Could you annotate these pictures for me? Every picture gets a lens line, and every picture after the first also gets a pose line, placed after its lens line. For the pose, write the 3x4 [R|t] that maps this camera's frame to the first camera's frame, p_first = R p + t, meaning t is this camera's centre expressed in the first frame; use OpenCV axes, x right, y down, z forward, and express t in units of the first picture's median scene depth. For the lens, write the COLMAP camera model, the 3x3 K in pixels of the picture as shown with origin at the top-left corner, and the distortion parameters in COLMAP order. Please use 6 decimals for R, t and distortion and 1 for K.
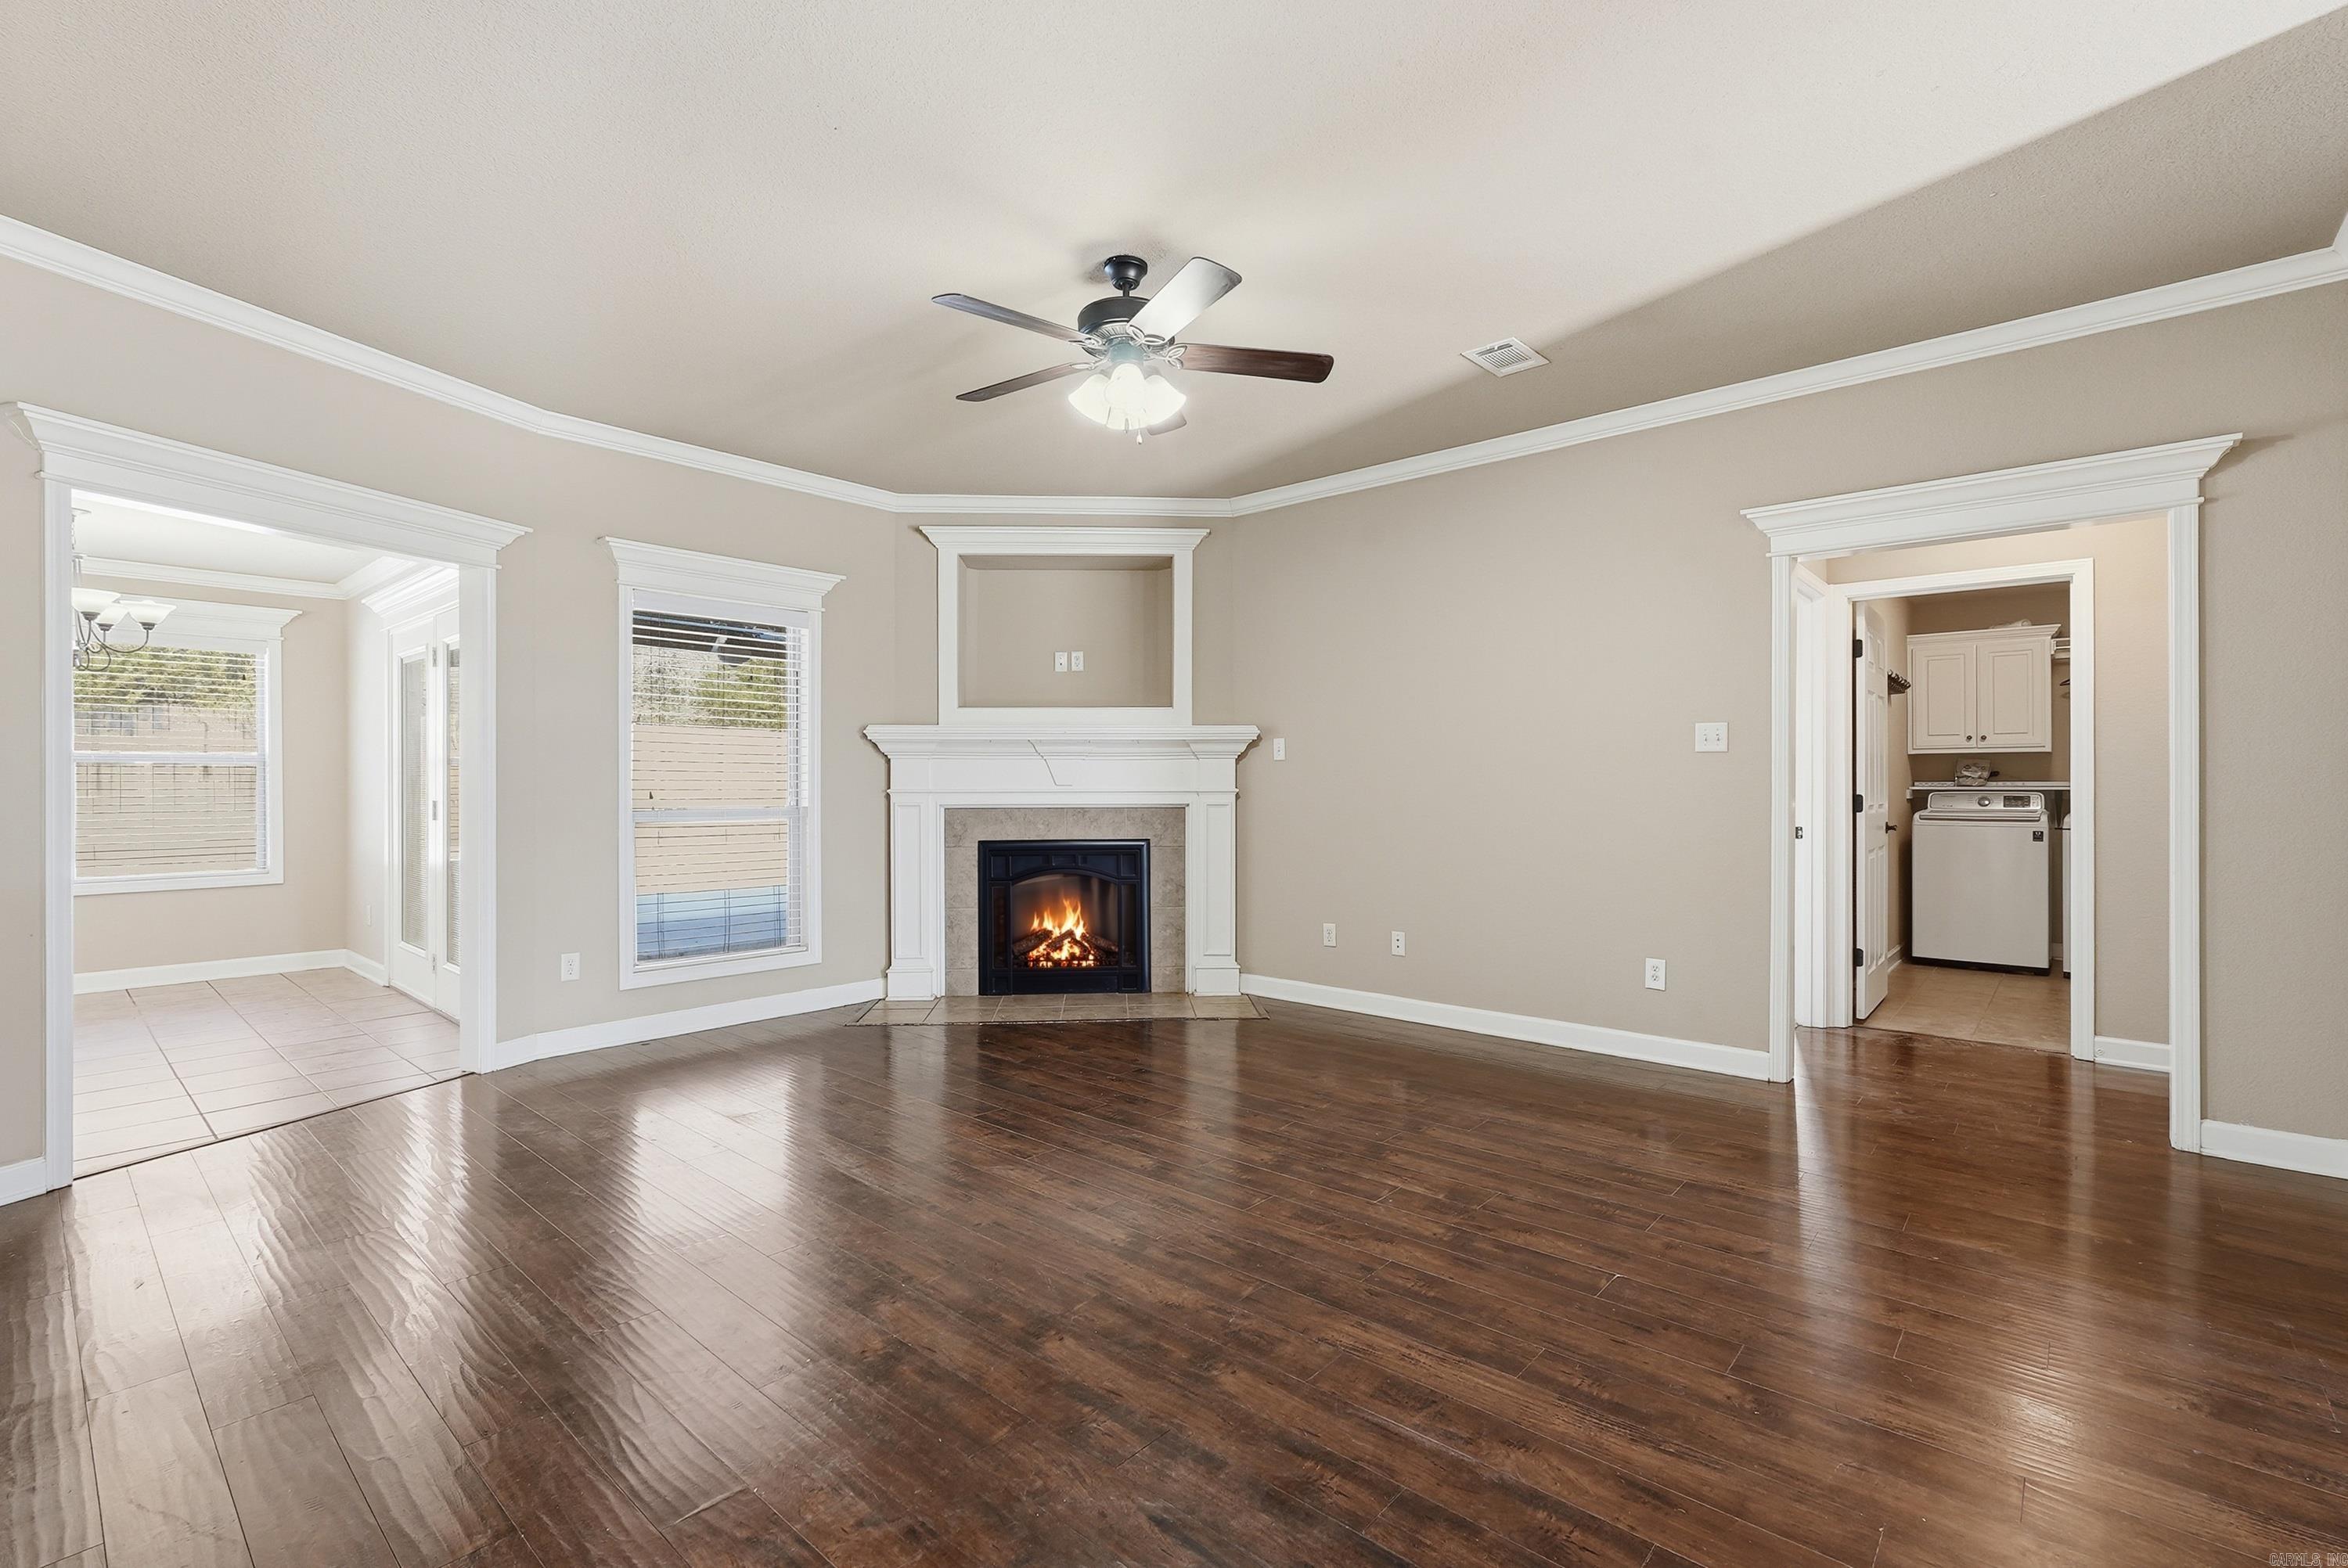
lens RADIAL K [[1050.3, 0, 1169.2], [0, 1050.3, 781.0], [0, 0, 1]] dist [-0.016221, 0.008125]
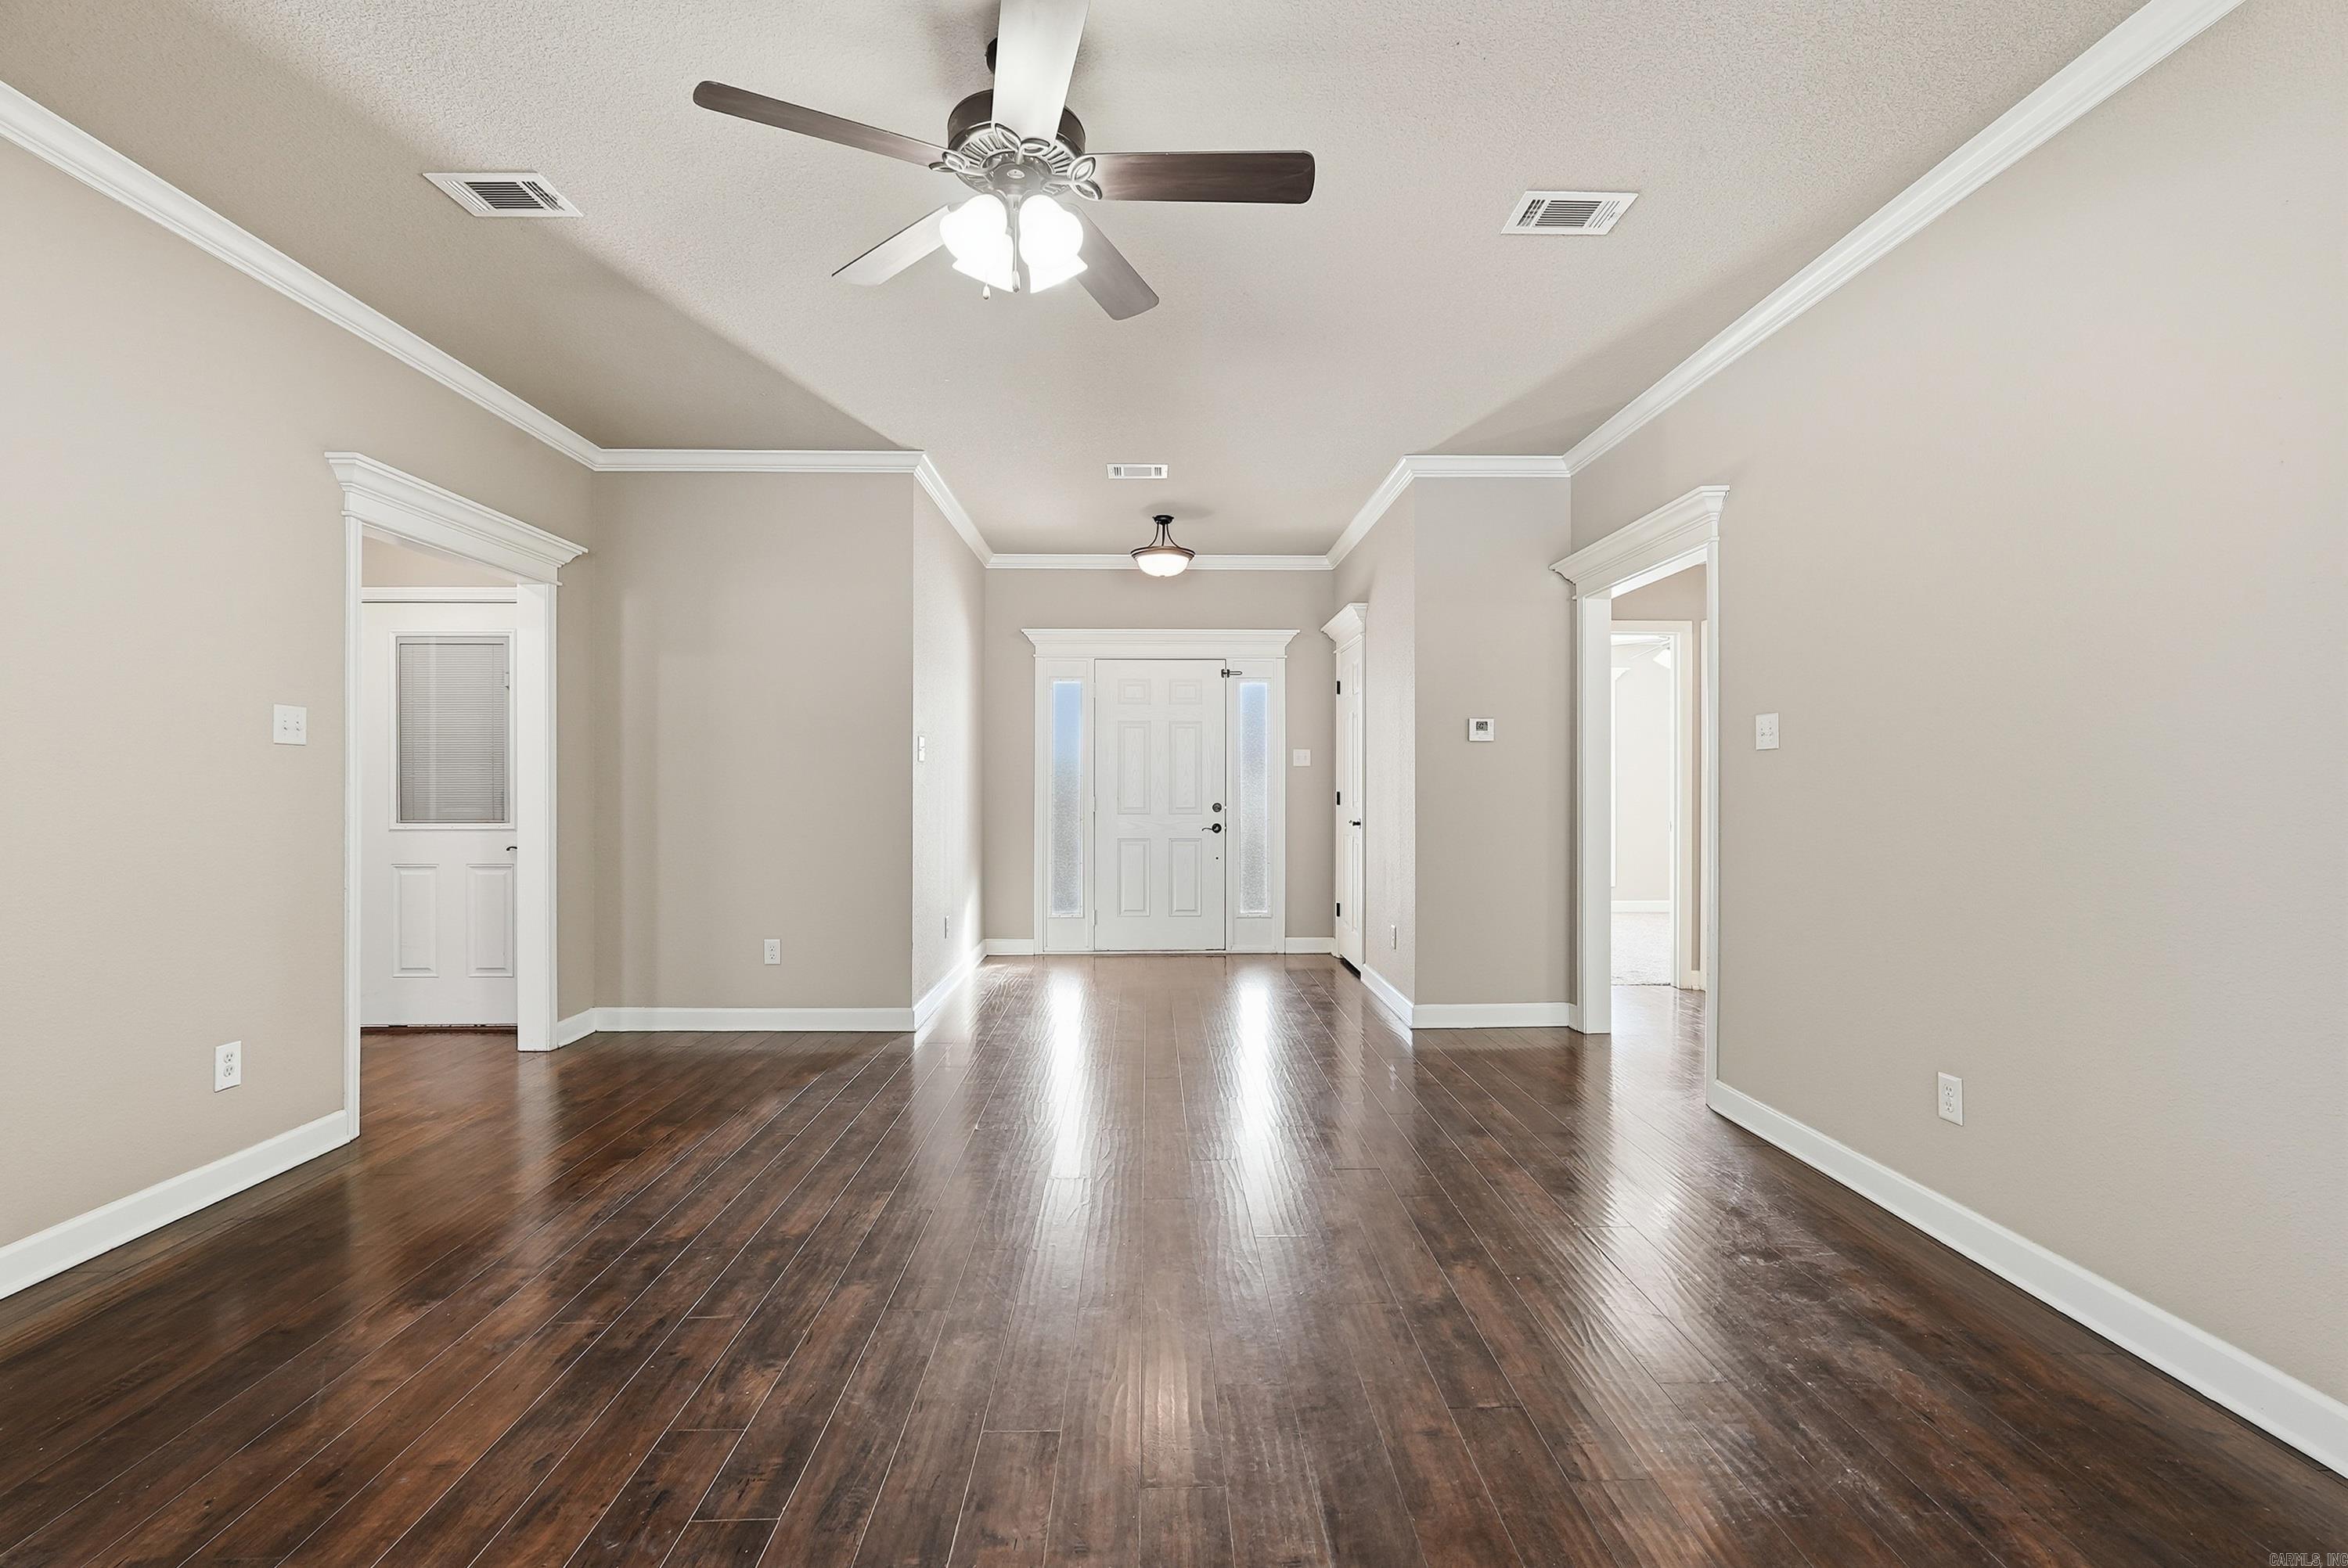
lens RADIAL K [[1050.3, 0, 1174.2], [0, 1050.3, 788.5], [0, 0, 1]] dist [-0.016221, 0.008125]
pose [[-0.688221, -0.001623, 0.725500, -0.346458], [0.000738, 0.999995, 0.002937, 0.001523], [-0.725501, 0.002556, -0.688216, 0.778497]]
